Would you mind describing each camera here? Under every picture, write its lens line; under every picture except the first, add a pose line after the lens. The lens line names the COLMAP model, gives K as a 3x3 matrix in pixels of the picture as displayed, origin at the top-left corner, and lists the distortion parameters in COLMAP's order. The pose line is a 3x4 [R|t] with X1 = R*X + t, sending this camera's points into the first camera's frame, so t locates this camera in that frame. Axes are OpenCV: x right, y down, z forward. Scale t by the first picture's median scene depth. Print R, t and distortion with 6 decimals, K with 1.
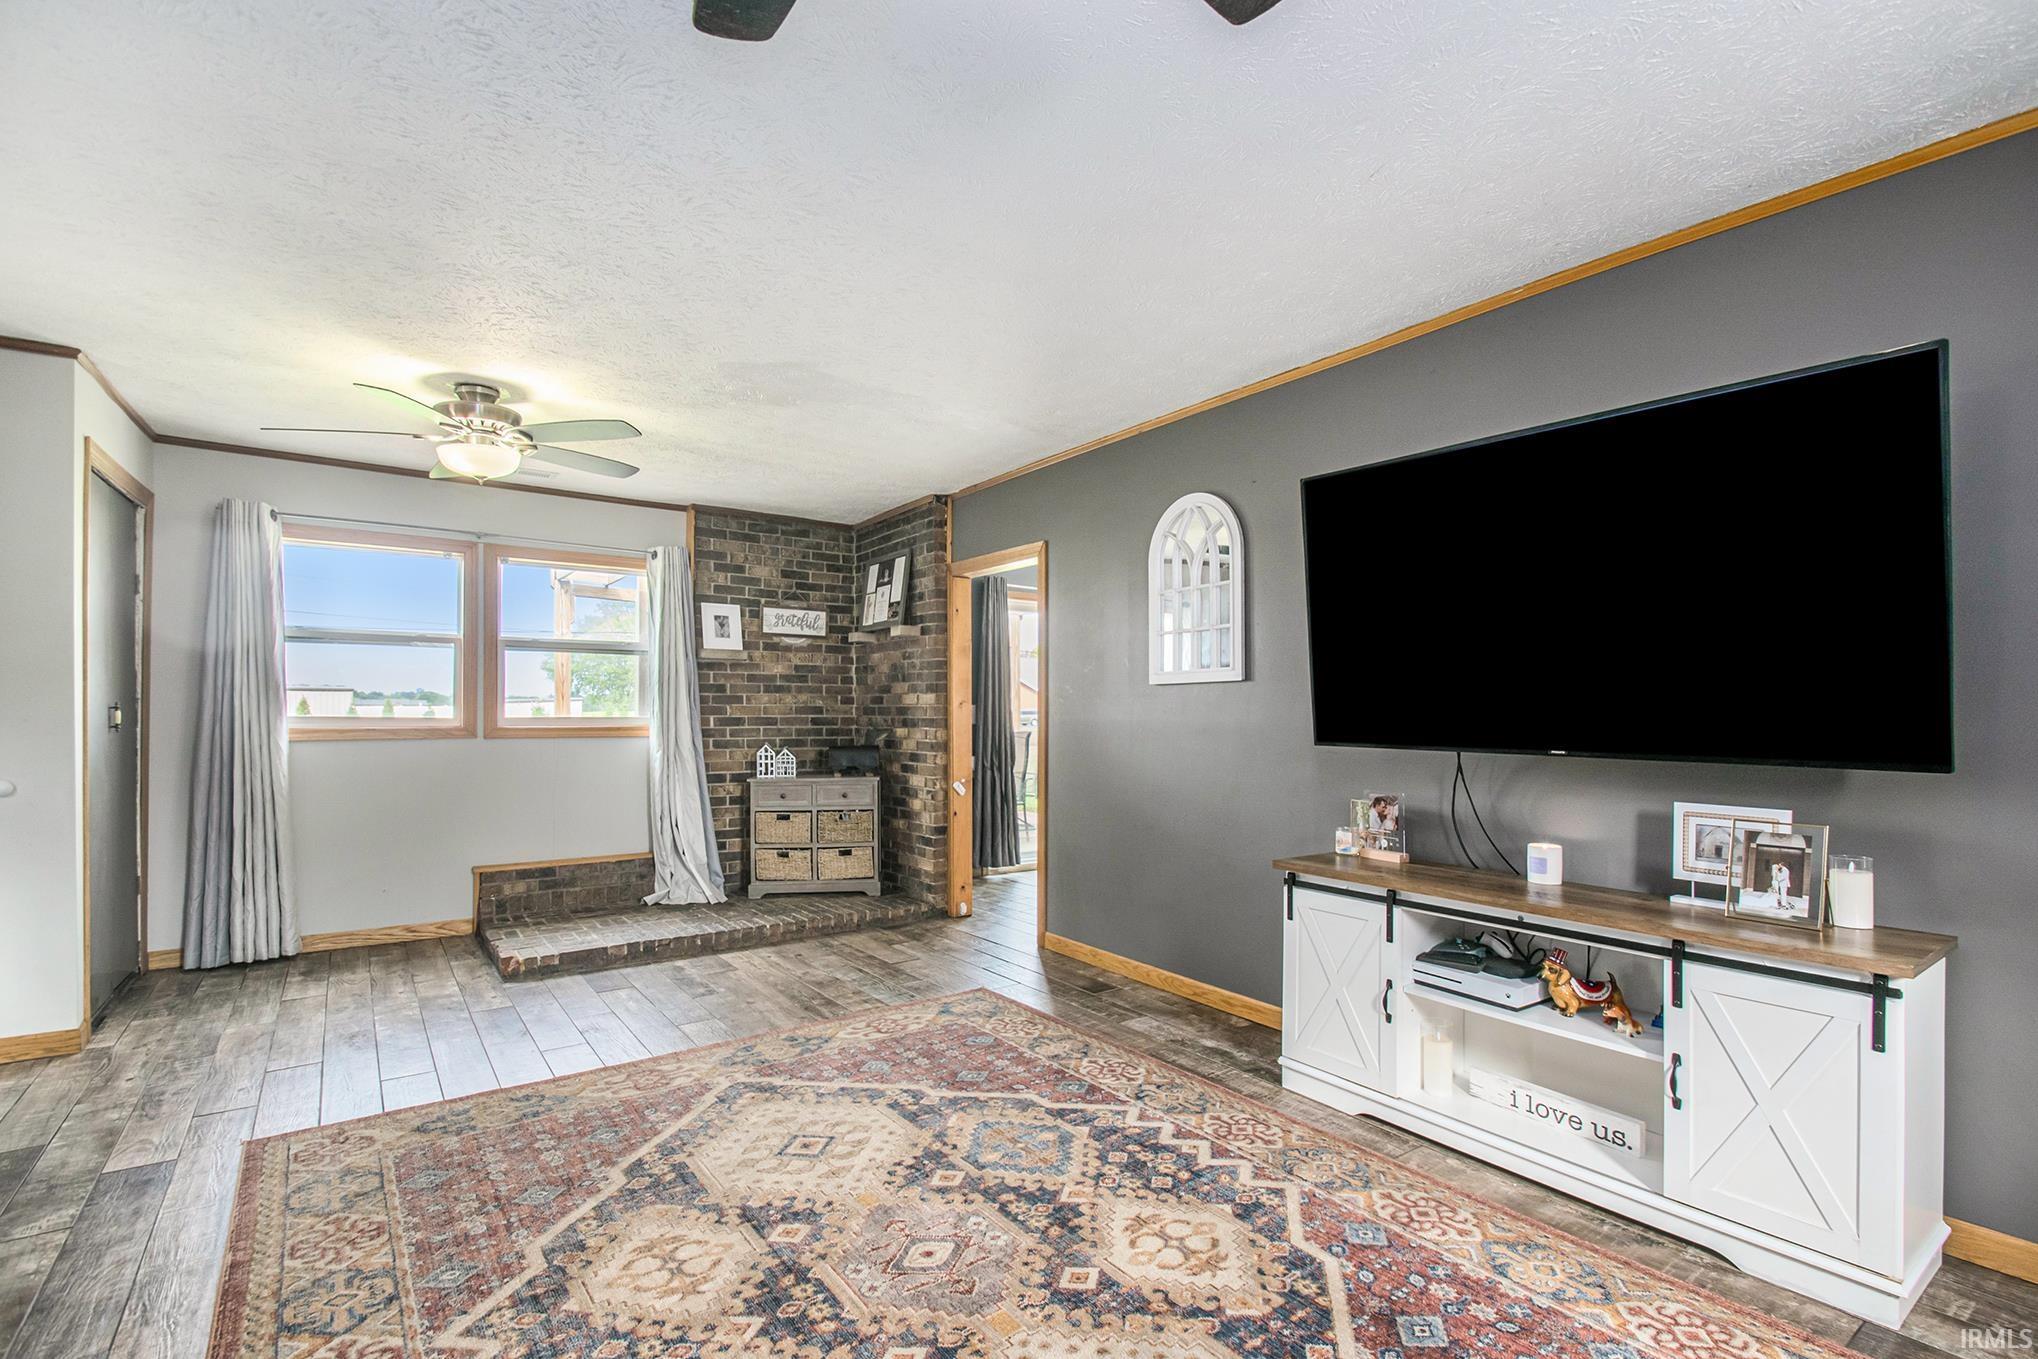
lens RADIAL K [[946.0, 0, 1014.3], [0, 946.0, 708.5], [0, 0, 1]] dist [0.038769, -0.029916]
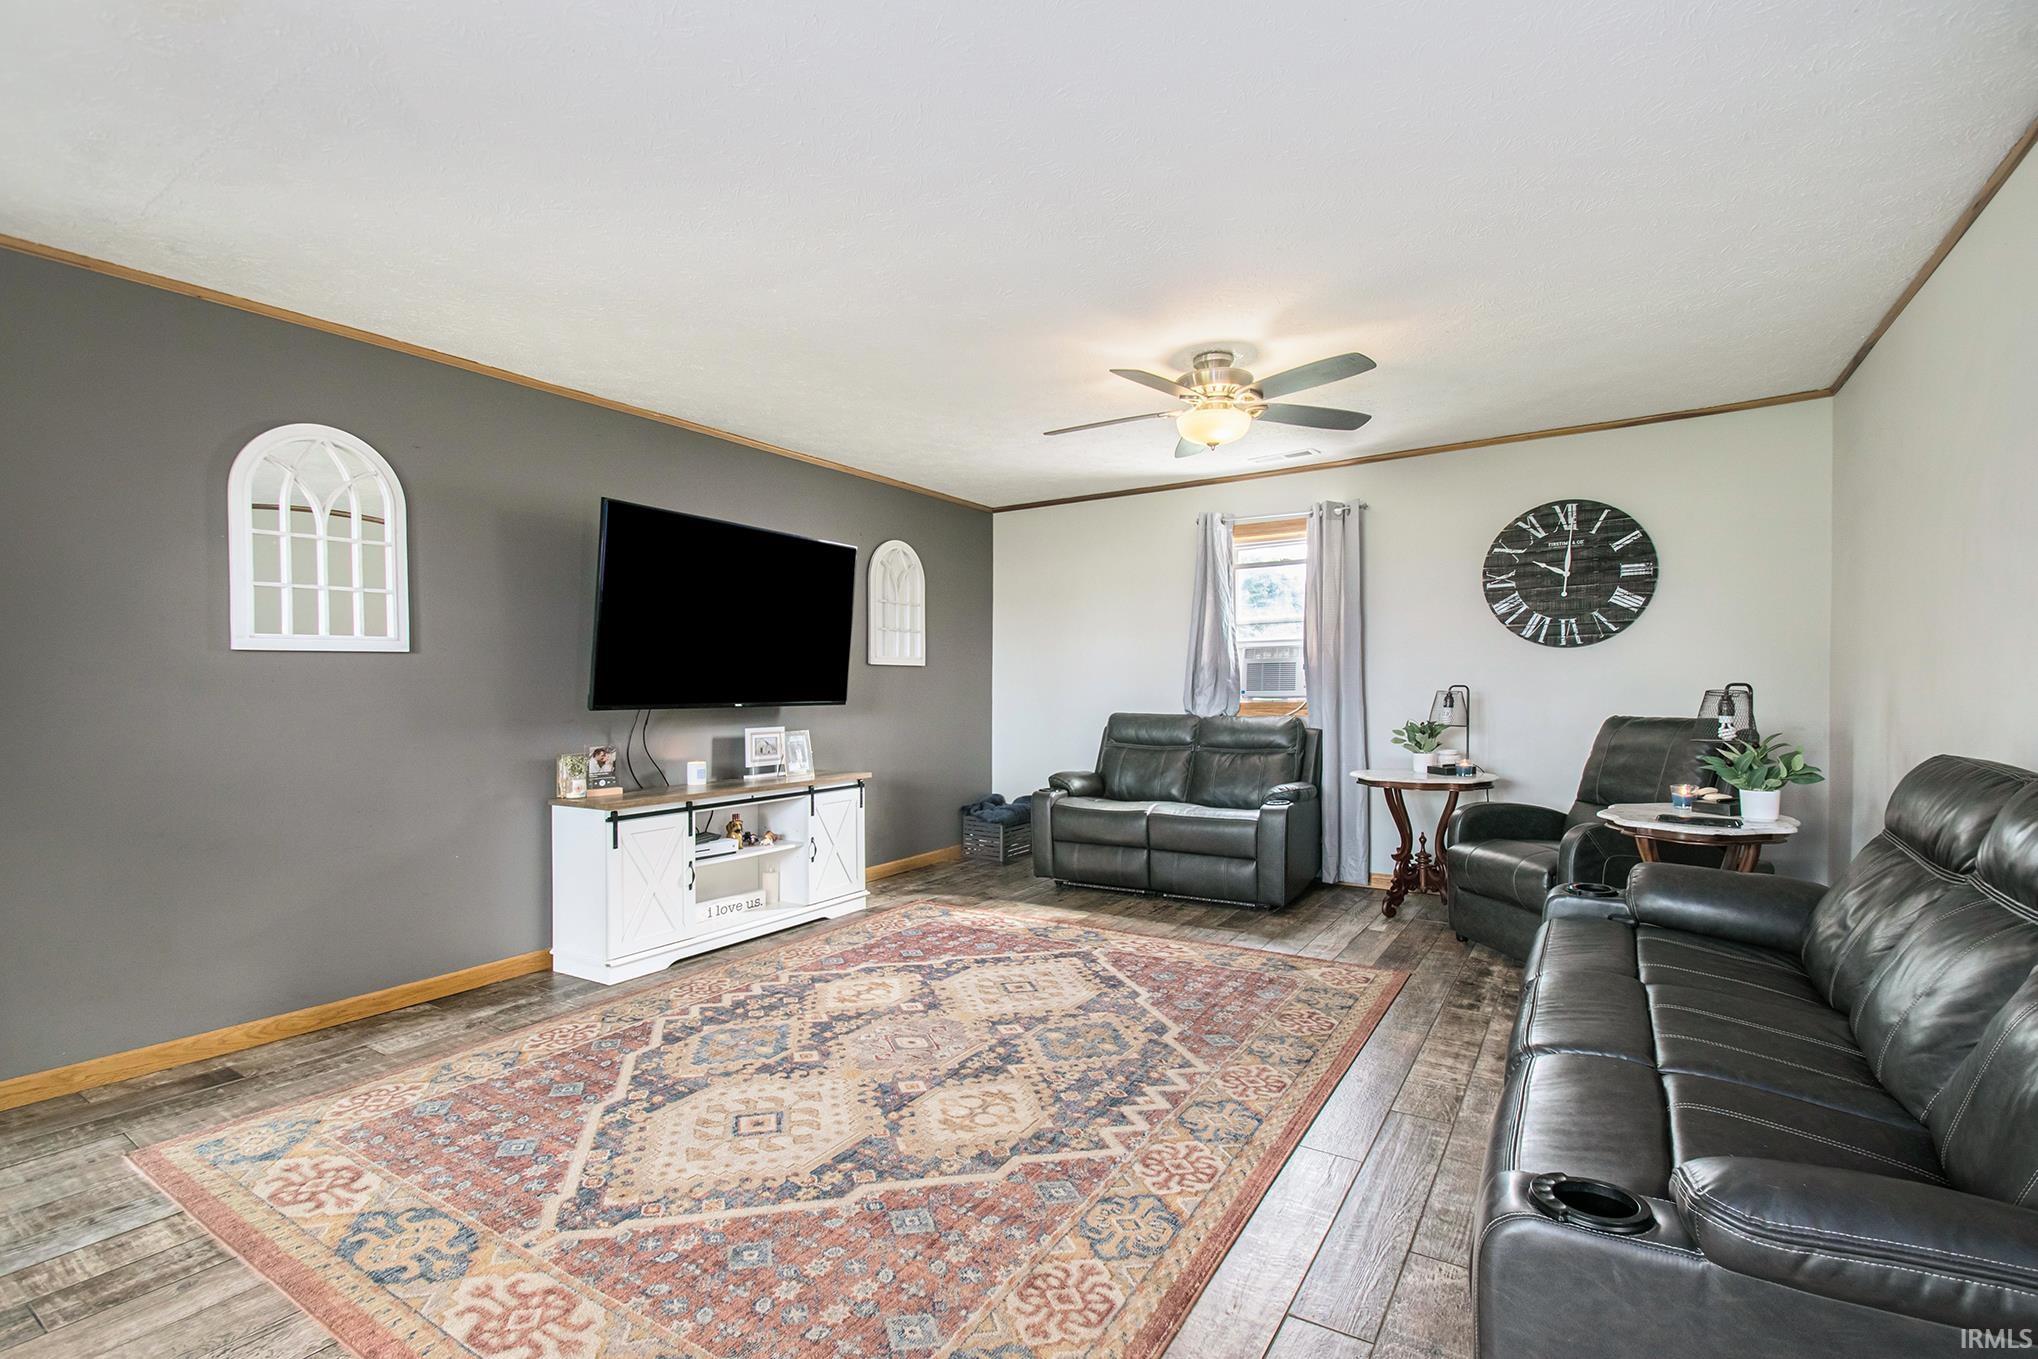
lens RADIAL K [[904.4, 0, 1019.0], [0, 904.4, 679.5], [0, 0, 1]] dist [-0.000498, -0.000170]
pose [[-0.368051, 0.011347, 0.929736, -1.249382], [0.002722, 0.999934, -0.011127, 0.016522], [-0.929802, -0.001565, -0.368058, 1.156515]]
